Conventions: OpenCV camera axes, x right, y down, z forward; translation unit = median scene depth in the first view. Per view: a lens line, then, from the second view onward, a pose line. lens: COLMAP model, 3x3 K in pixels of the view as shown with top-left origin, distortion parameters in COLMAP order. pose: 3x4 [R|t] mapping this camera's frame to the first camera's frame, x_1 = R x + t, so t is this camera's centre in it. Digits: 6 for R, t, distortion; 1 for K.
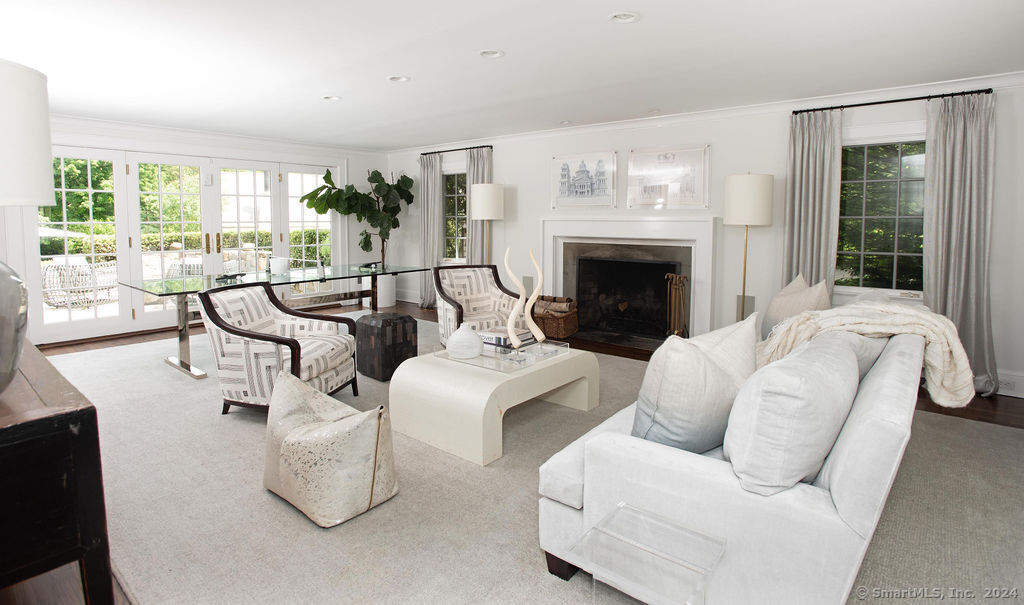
lens RADIAL K [[527.0, 0, 512.0], [0, 527.0, 302.5], [0, 0, 1]] dist [-0.000835, -0.000108]
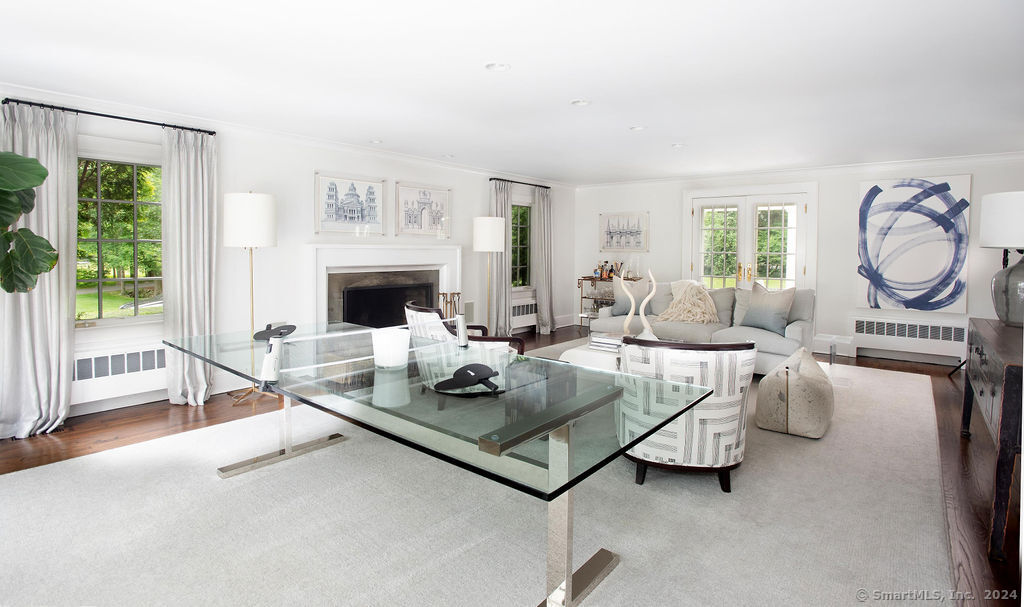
lens RADIAL K [[527.0, 0, 512.0], [0, 527.0, 303.5], [0, 0, 1]] dist [-0.000835, -0.000108]
pose [[-0.013023, -0.116177, 0.993143, -0.795536], [0.138760, 0.983407, 0.116858, -0.132600], [-0.990240, 0.139330, 0.003314, 0.751787]]
